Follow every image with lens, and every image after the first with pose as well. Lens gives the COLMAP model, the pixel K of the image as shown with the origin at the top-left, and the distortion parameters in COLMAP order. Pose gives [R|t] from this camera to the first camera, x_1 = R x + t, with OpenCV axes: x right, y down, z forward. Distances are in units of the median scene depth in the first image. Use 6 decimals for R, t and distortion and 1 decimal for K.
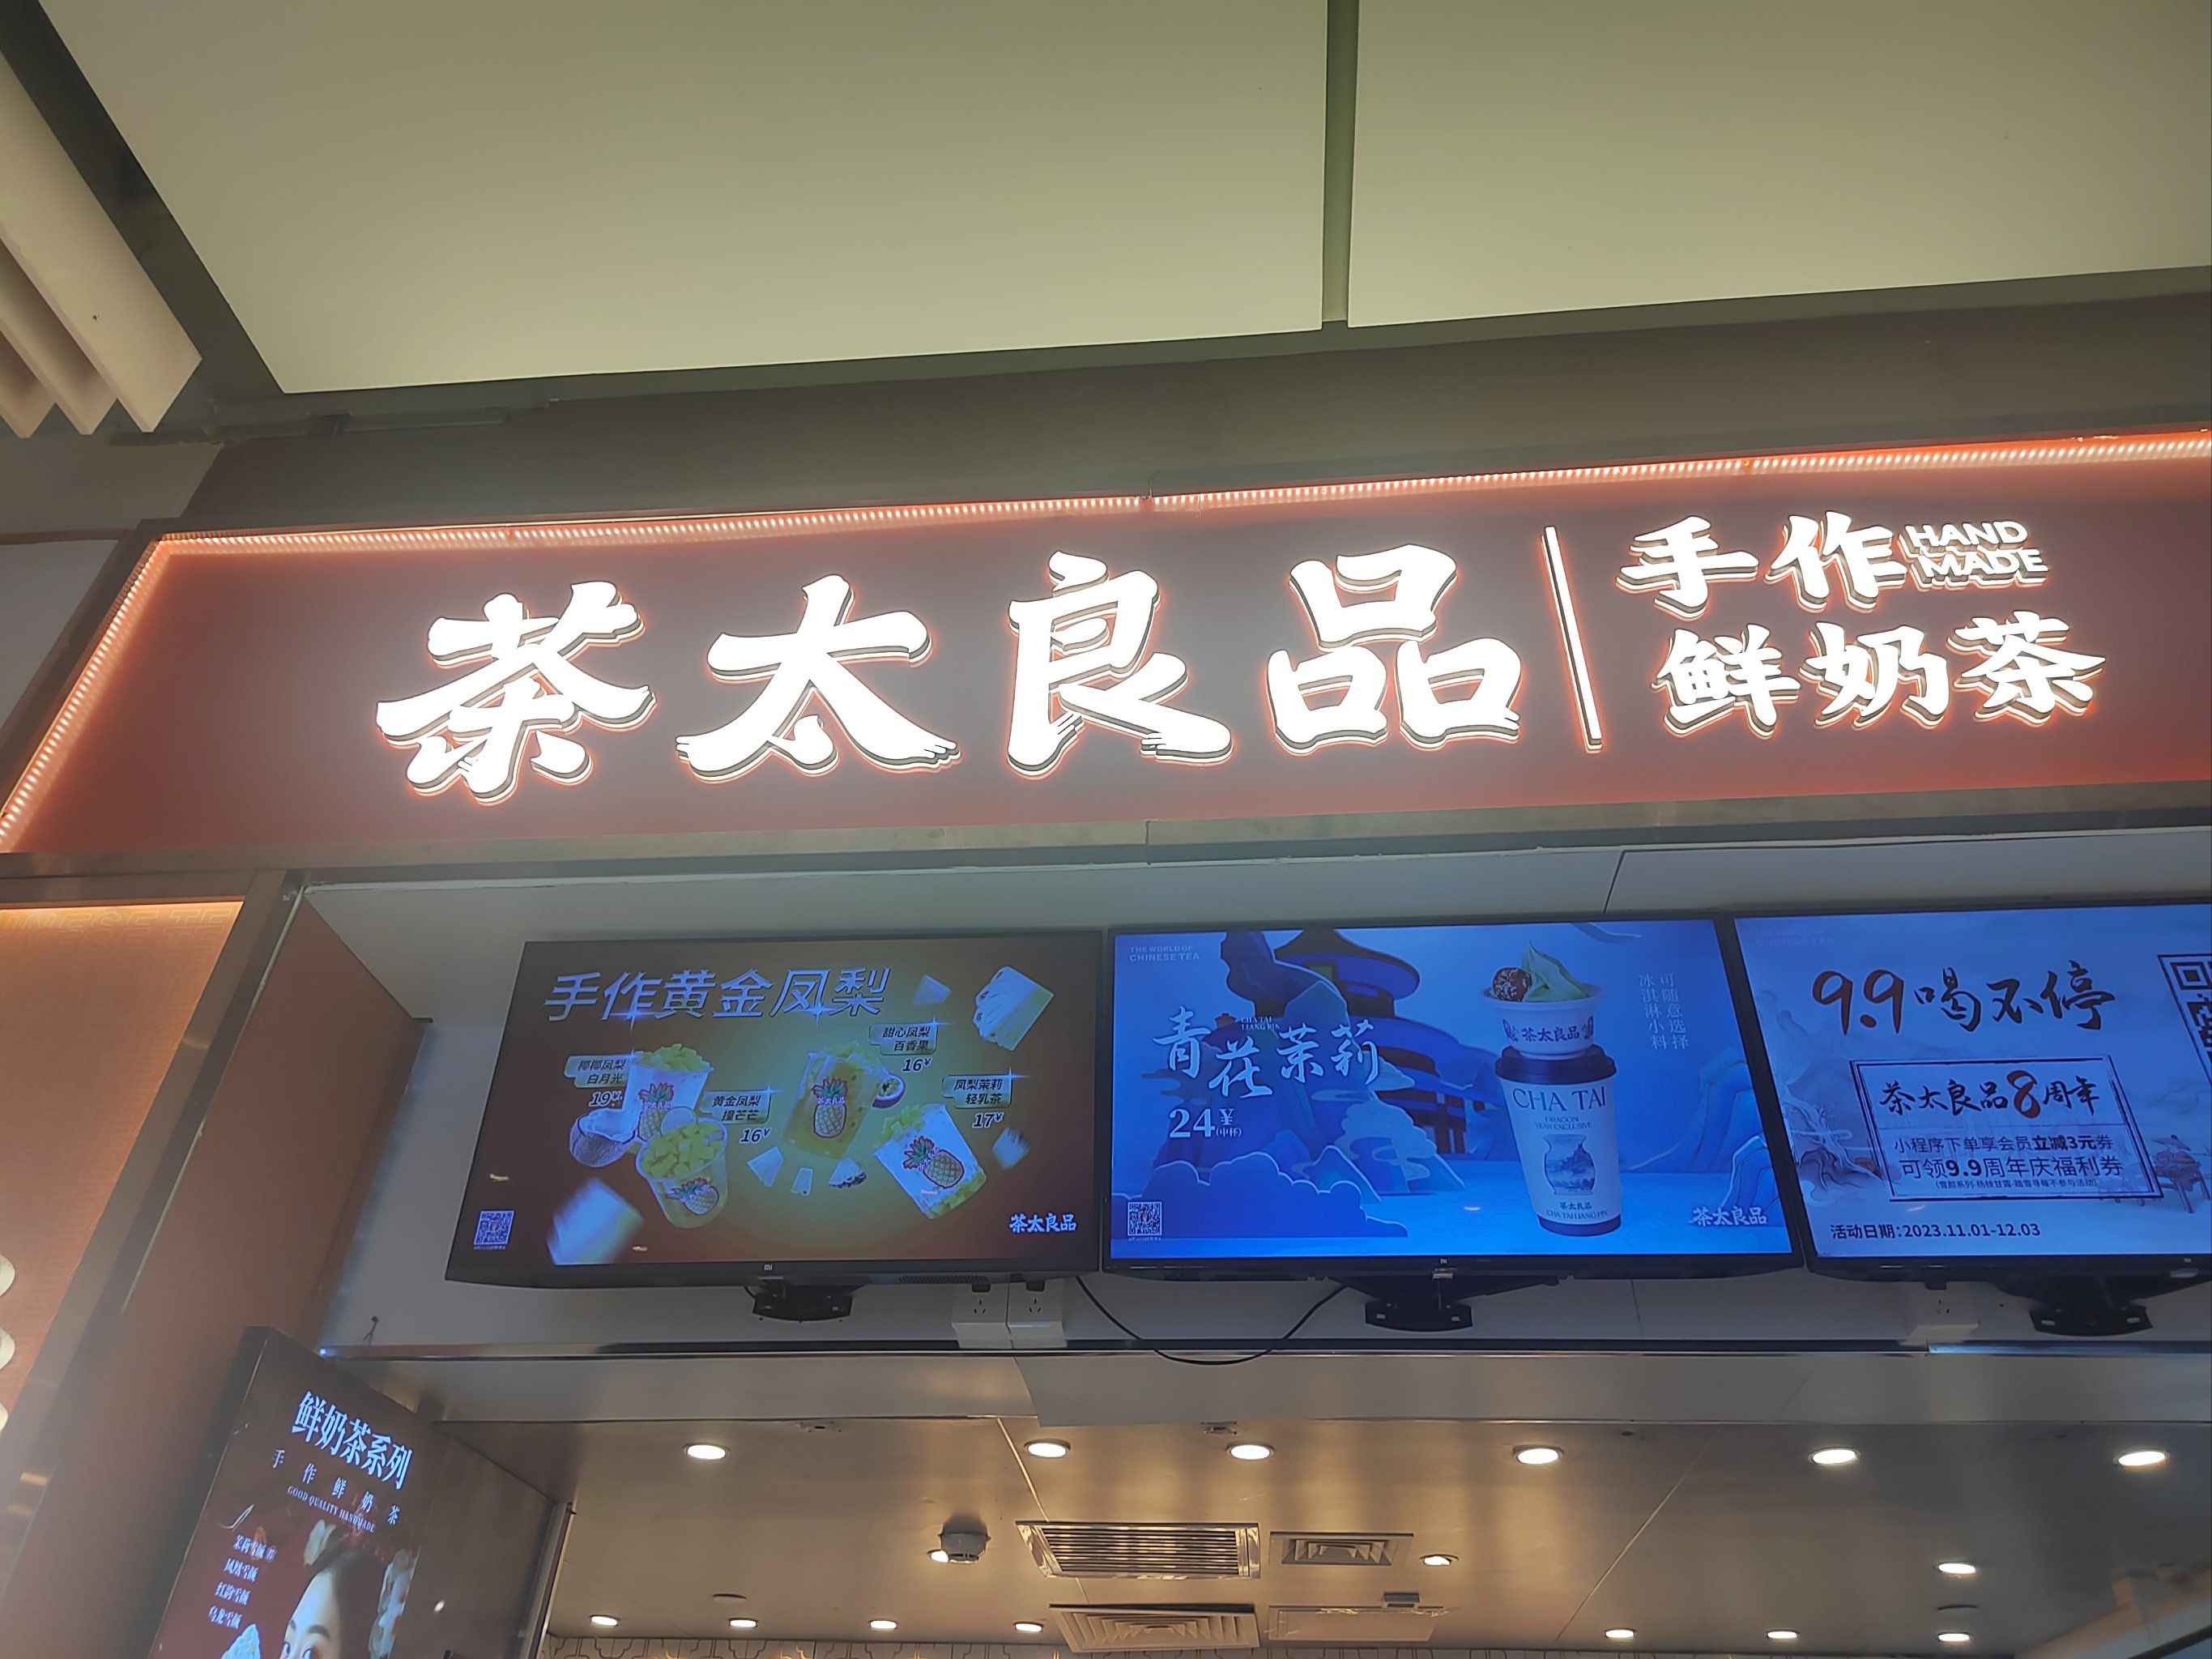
lens RADIAL K [[1488.6, 0, 1106.0], [0, 1488.6, 829.5], [0, 0, 1]] dist [0.032308, -0.046428]
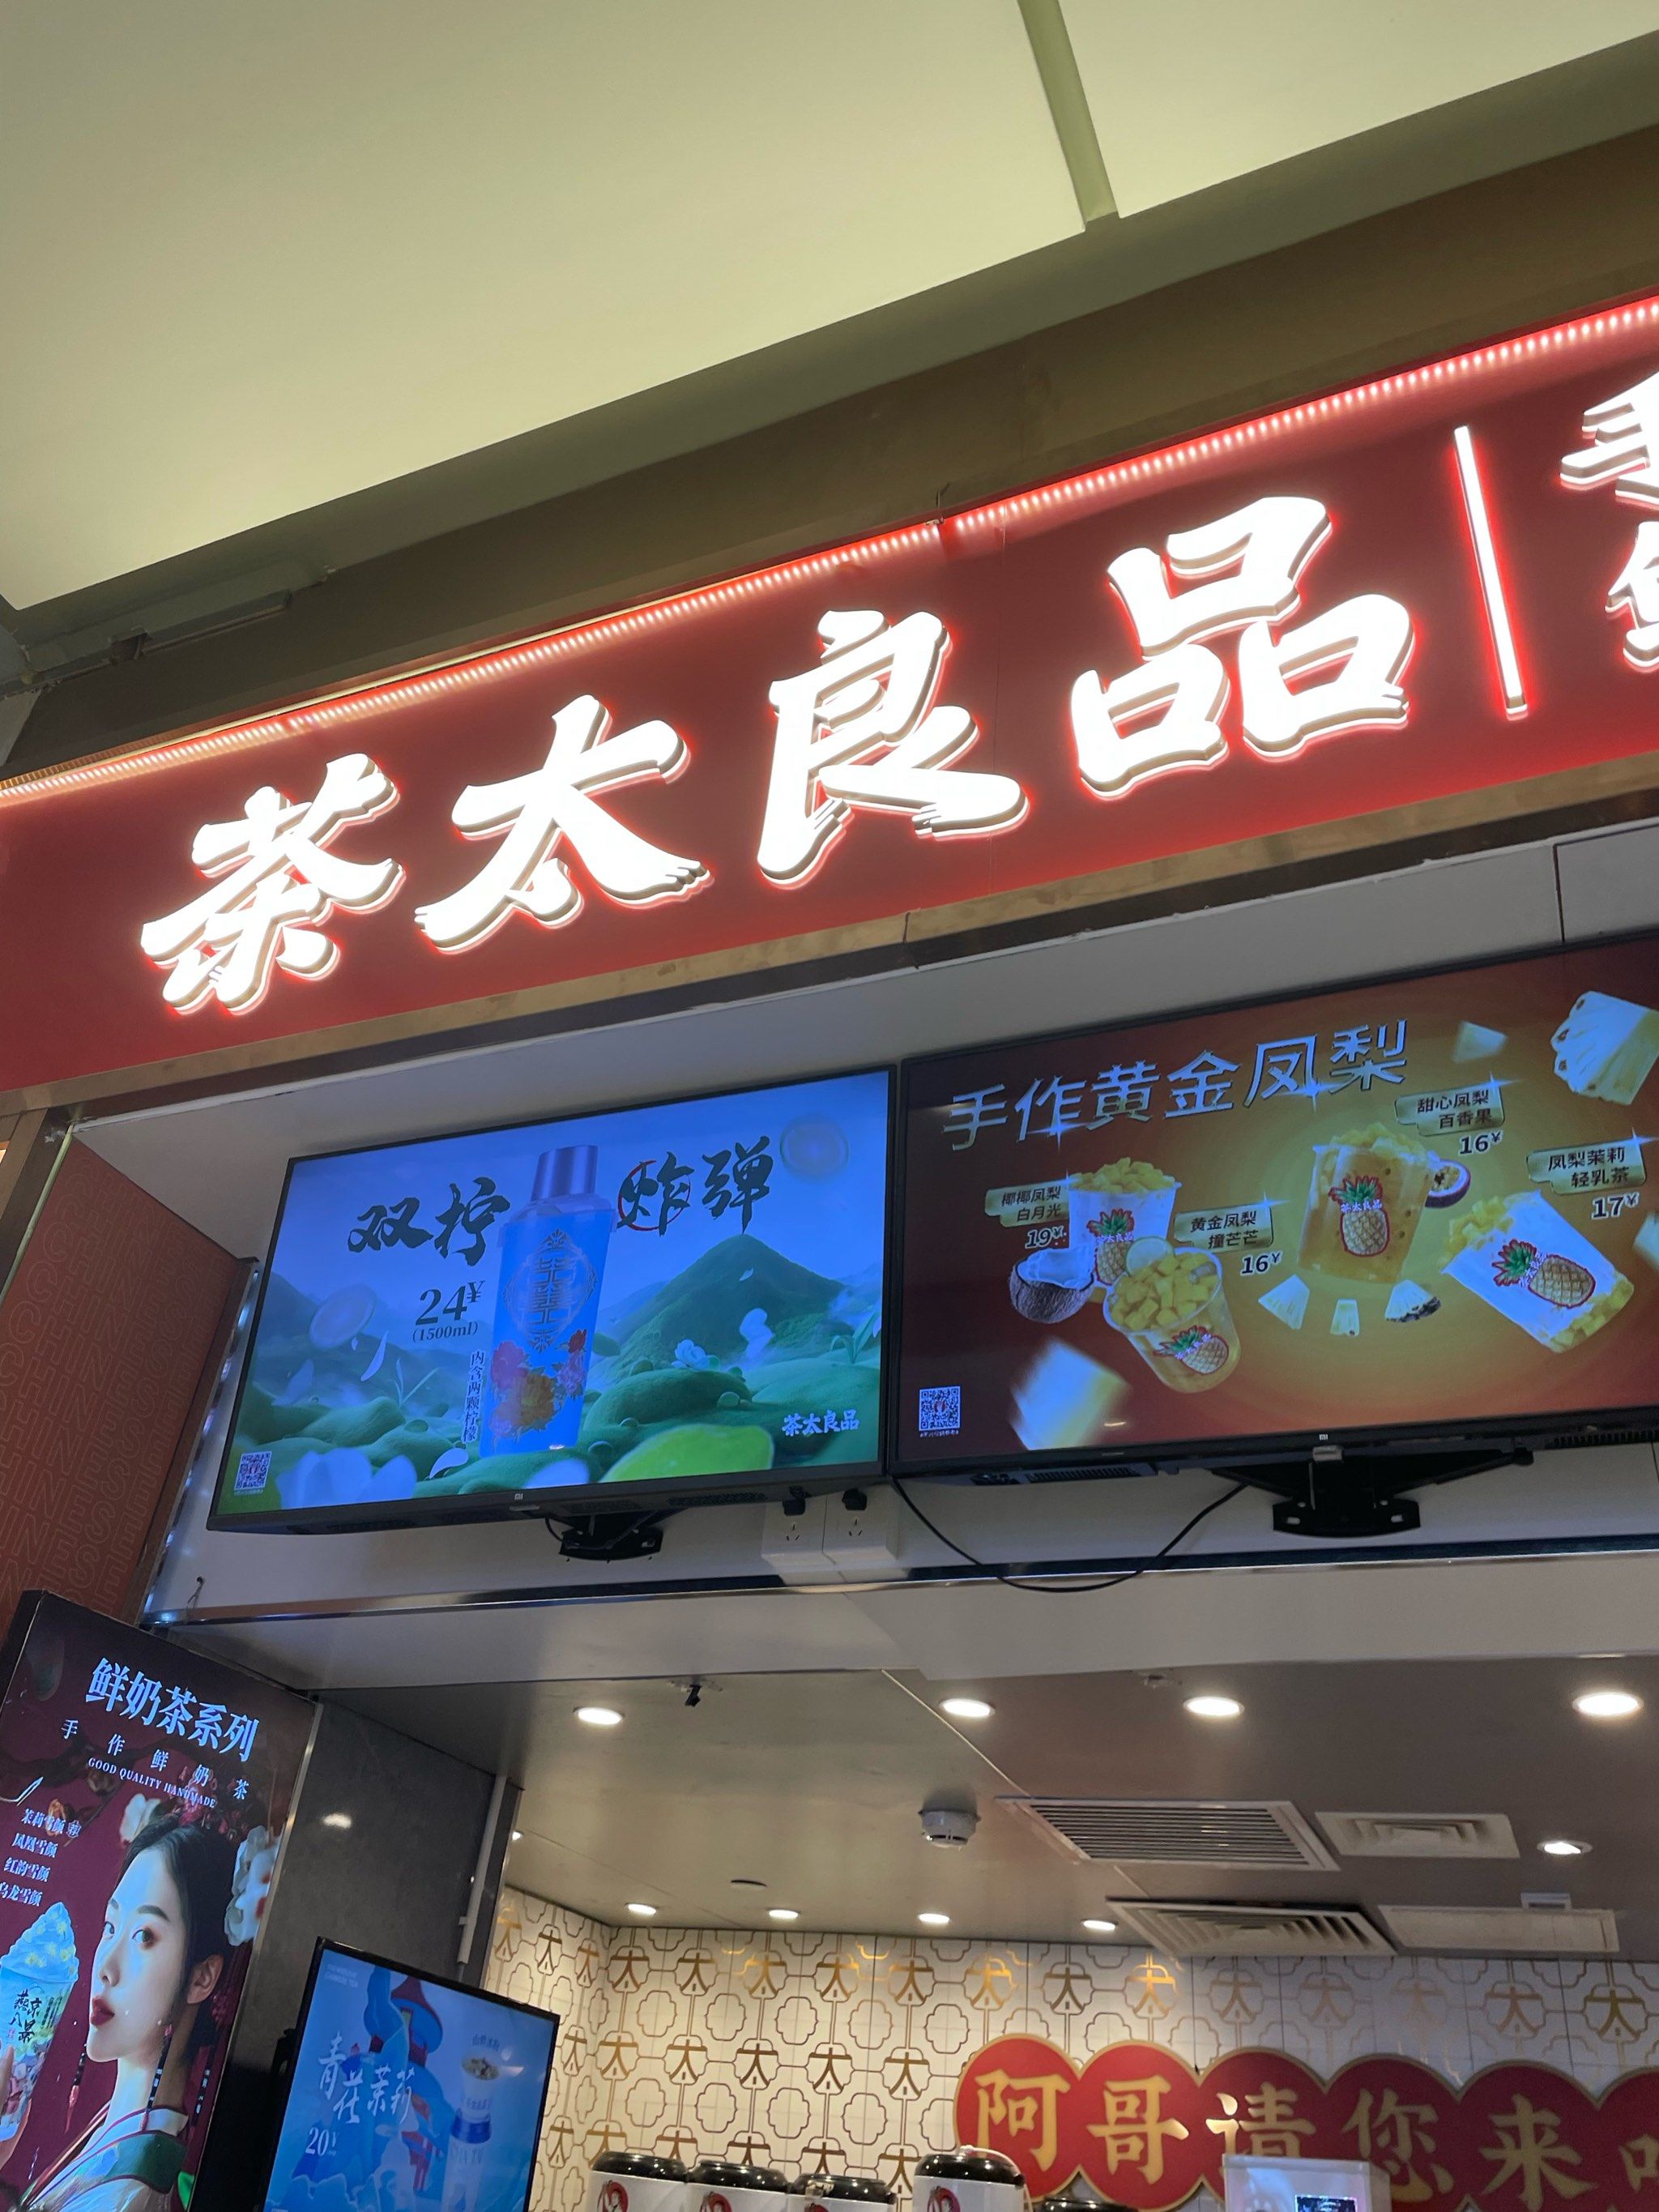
lens RADIAL K [[1664.8, 0, 829.5], [0, 1664.8, 1106.0], [0, 0, 1]] dist [0.080381, -0.124206]
pose [[0.948809, -0.122495, -0.291130, 0.218495], [0.132965, 0.990985, 0.016376, 0.070366], [0.286500, -0.054248, 0.956543, 0.129921]]
